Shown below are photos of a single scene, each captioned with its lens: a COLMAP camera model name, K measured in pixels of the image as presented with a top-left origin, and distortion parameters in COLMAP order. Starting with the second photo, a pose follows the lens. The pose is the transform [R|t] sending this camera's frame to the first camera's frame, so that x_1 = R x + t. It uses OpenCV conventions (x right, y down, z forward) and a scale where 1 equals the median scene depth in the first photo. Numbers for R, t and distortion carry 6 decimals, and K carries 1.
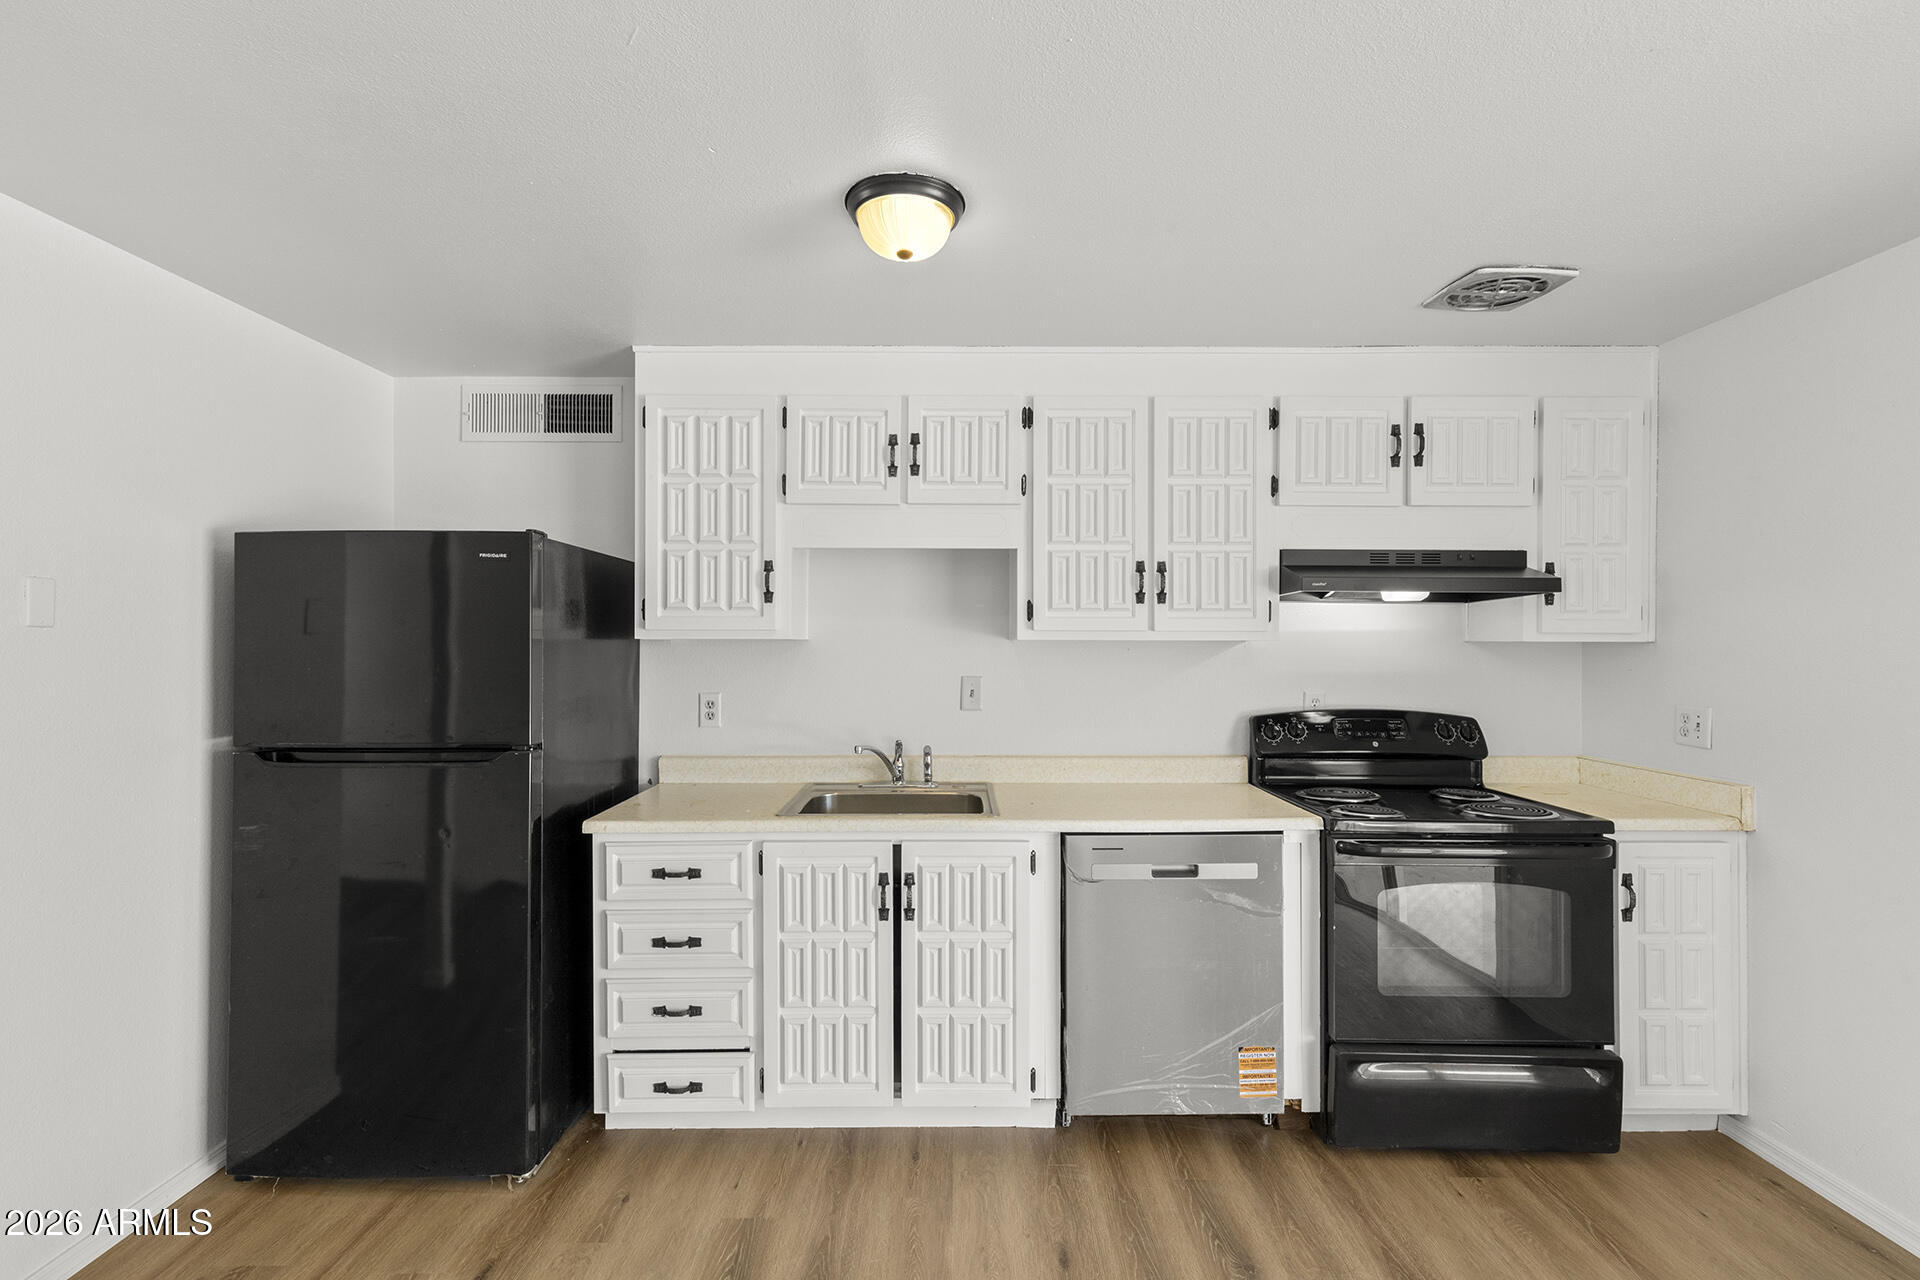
lens RADIAL K [[854.4, 0, 955.0], [0, 854.4, 643.5], [0, 0, 1]] dist [0.006769, 0.000128]
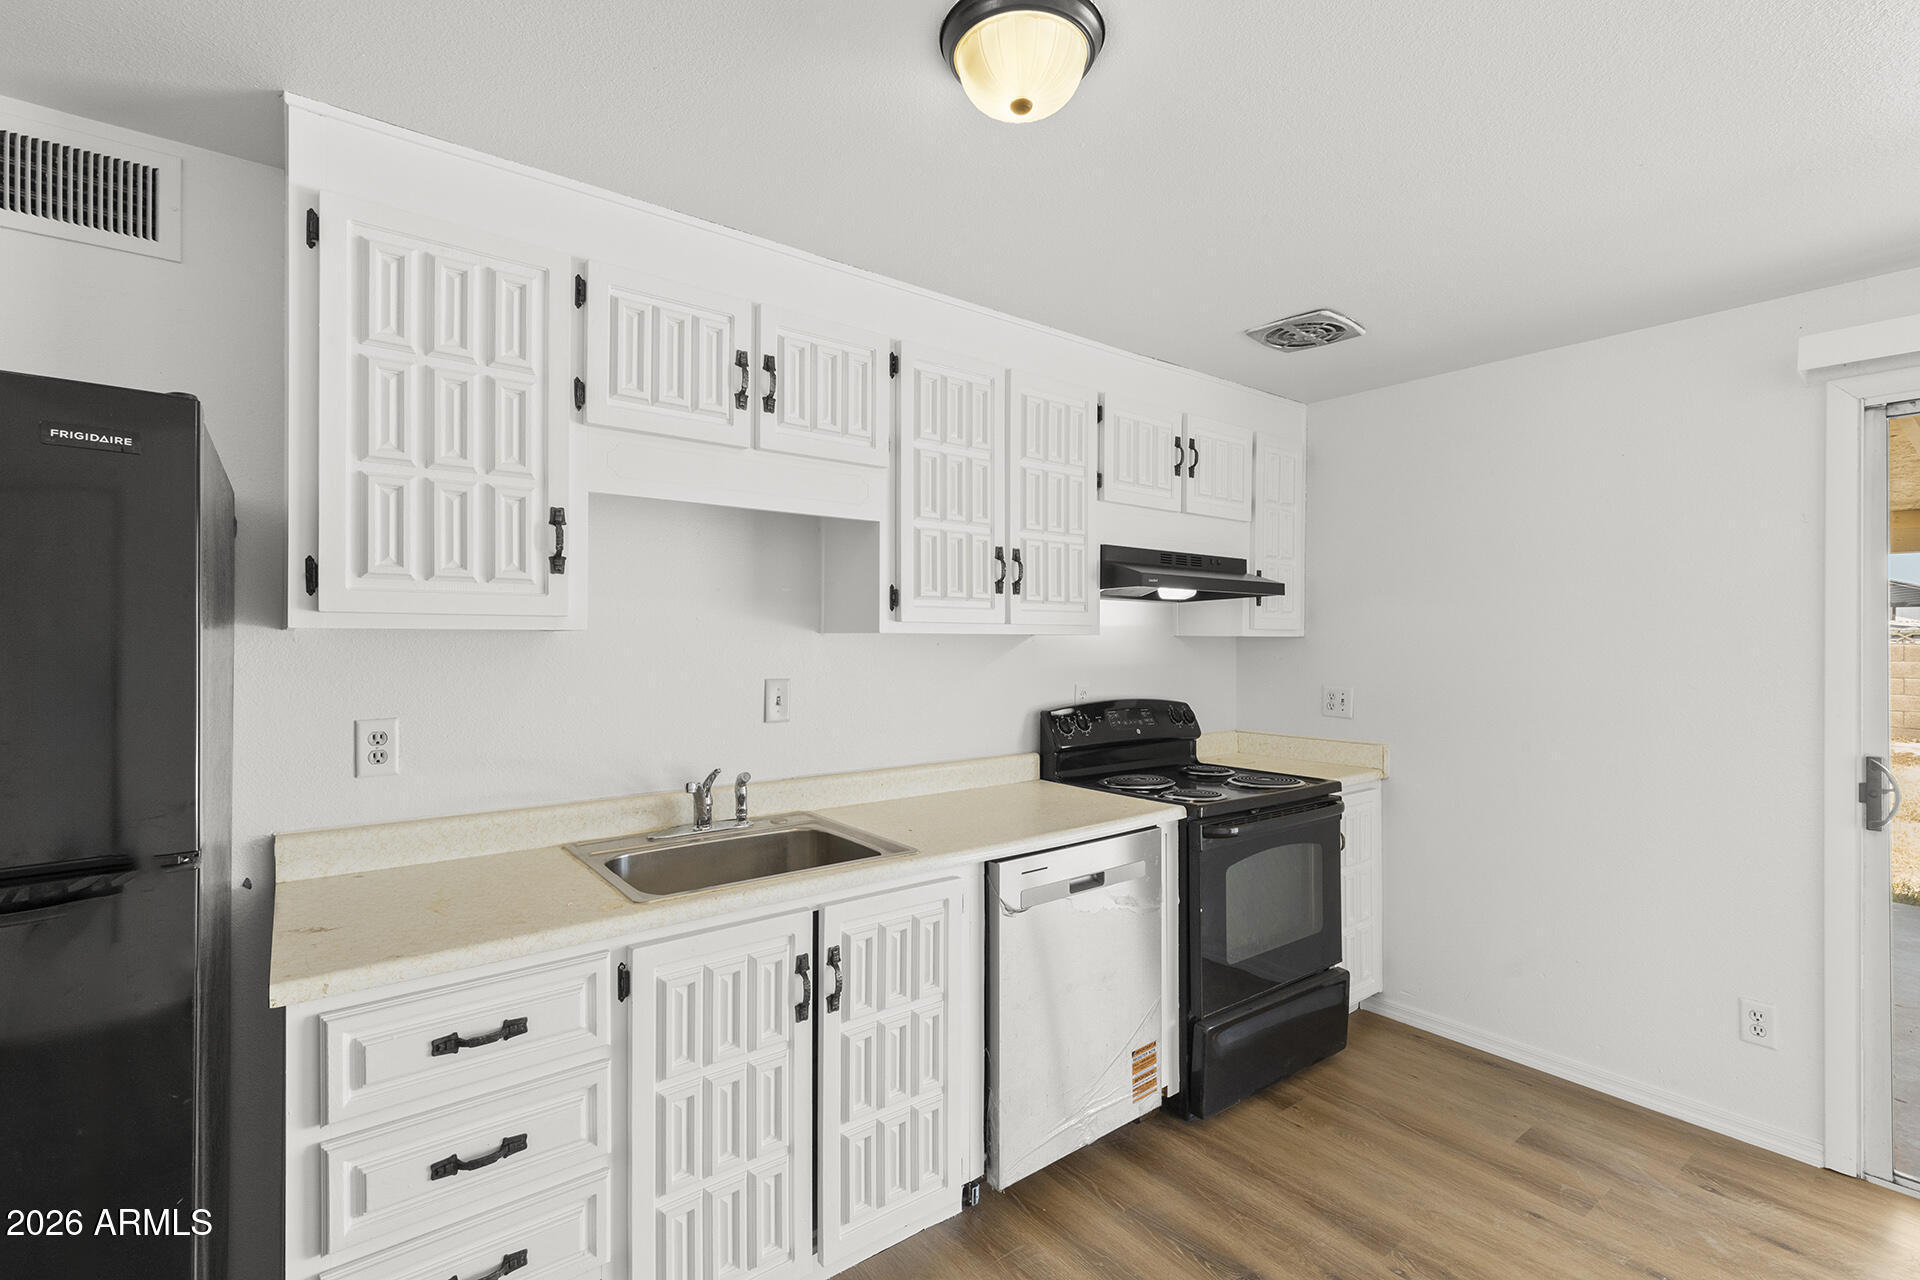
lens RADIAL K [[862.8, 0, 956.5], [0, 862.8, 636.9], [0, 0, 1]] dist [0.007002, -0.000685]
pose [[0.792816, 0.001761, 0.609458, -0.397295], [-0.001595, 0.999998, -0.000815, -0.000046], [-0.609458, -0.000326, 0.792818, 0.318537]]
